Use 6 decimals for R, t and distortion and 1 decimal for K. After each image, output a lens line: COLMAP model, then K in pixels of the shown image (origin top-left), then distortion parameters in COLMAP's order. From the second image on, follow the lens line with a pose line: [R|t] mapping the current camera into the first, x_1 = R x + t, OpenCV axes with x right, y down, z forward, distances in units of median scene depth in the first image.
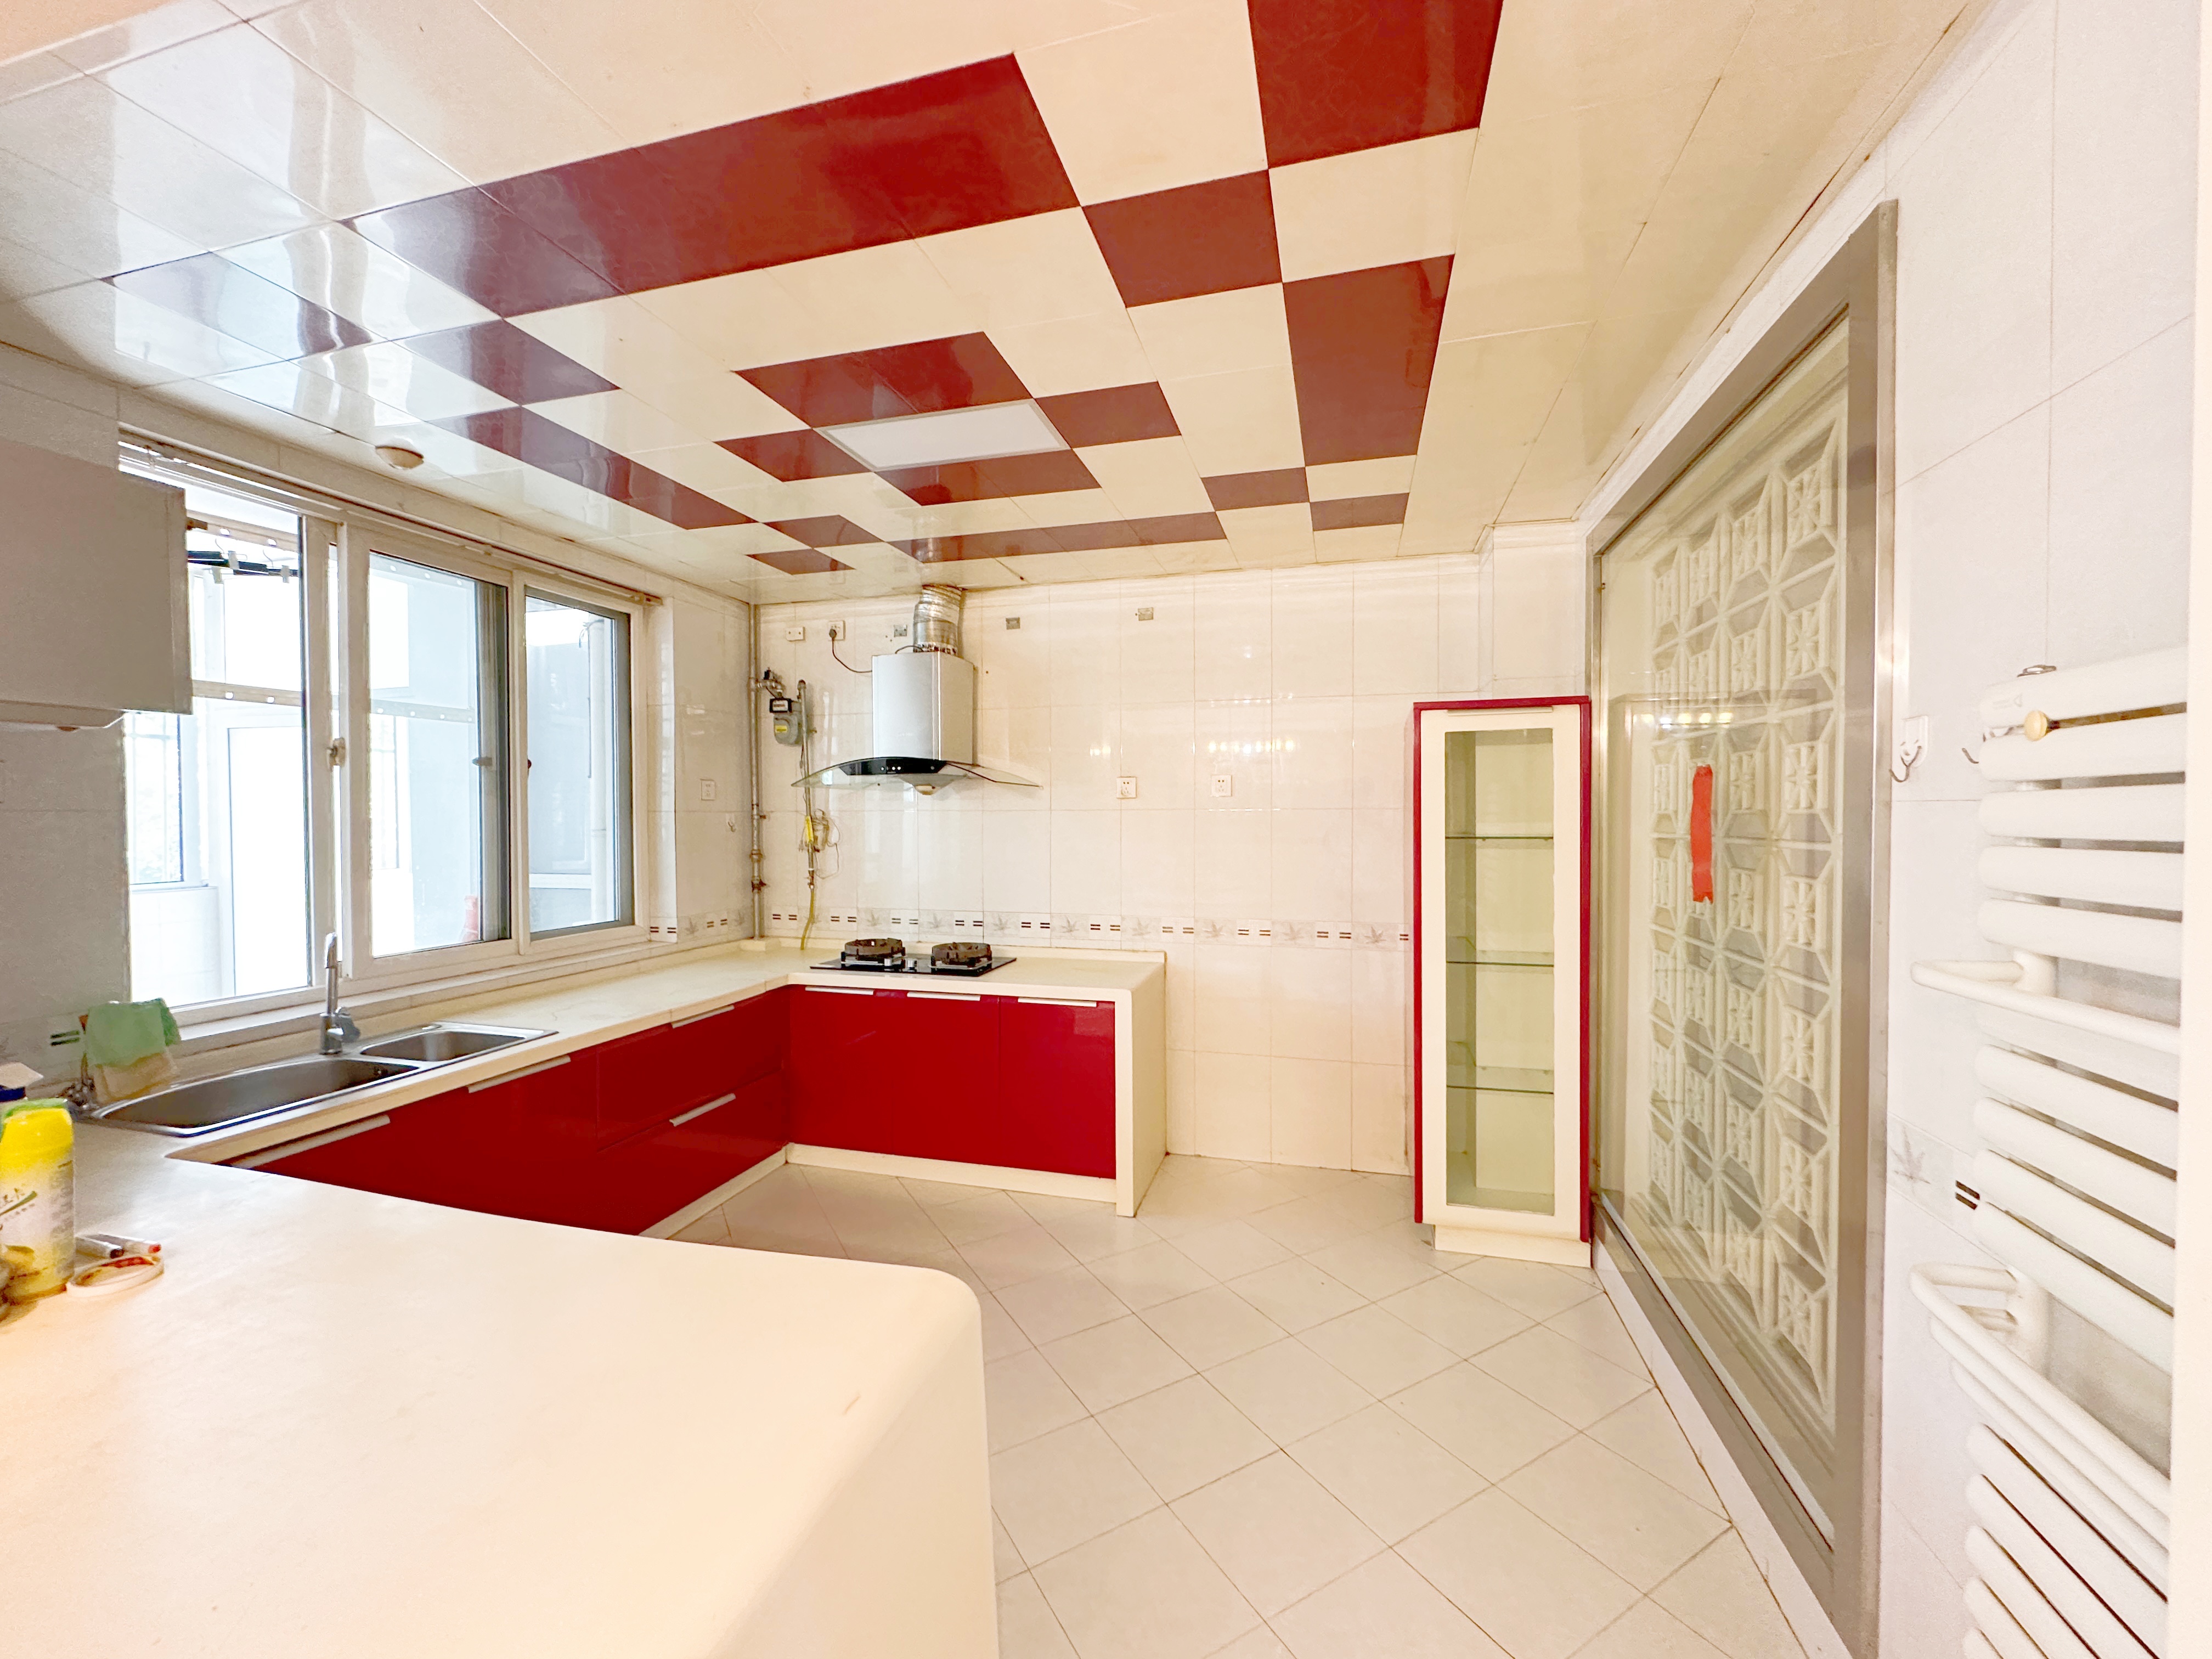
lens RADIAL K [[879.8, 0, 1109.4], [0, 879.8, 827.8], [0, 0, 1]] dist [-0.001571, 0.001369]
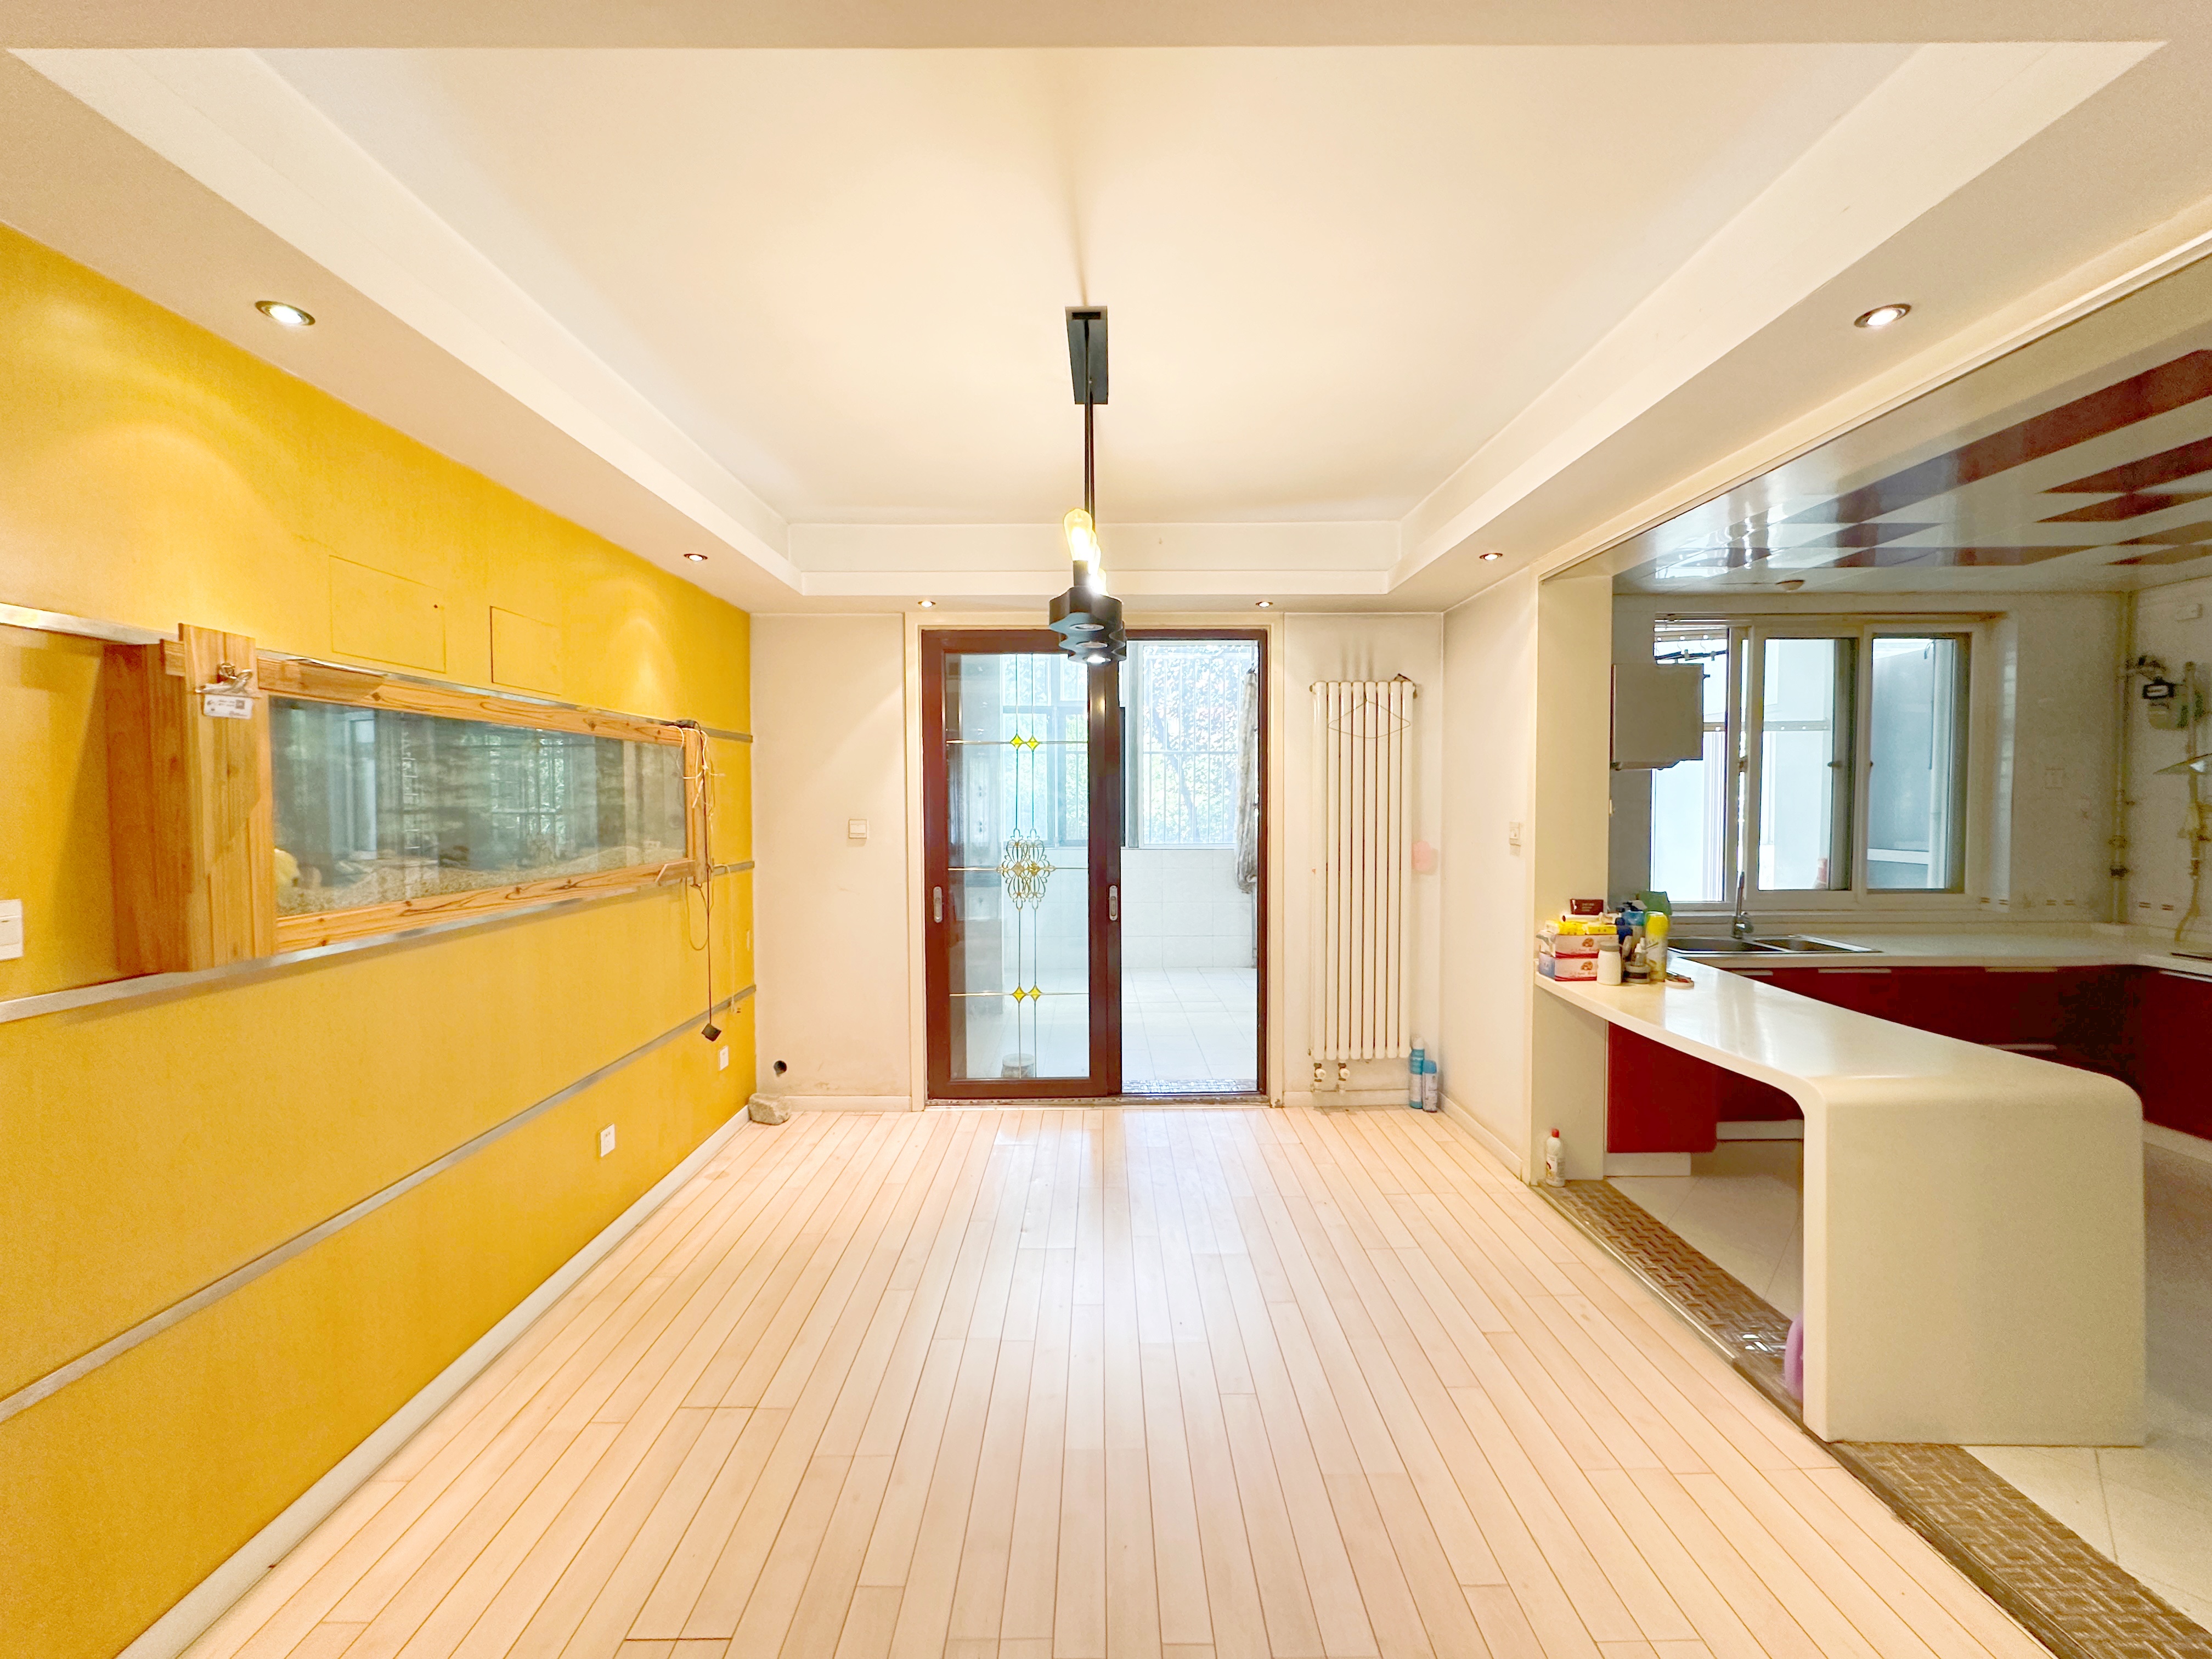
lens RADIAL K [[879.8, 0, 1105.0], [0, 879.8, 829.9], [0, 0, 1]] dist [-0.001571, 0.001369]
pose [[0.260391, 0.036194, -0.964825, 0.278472], [-0.012117, 0.999341, 0.034219, -0.002689], [0.965427, 0.002781, 0.260658, -0.398361]]
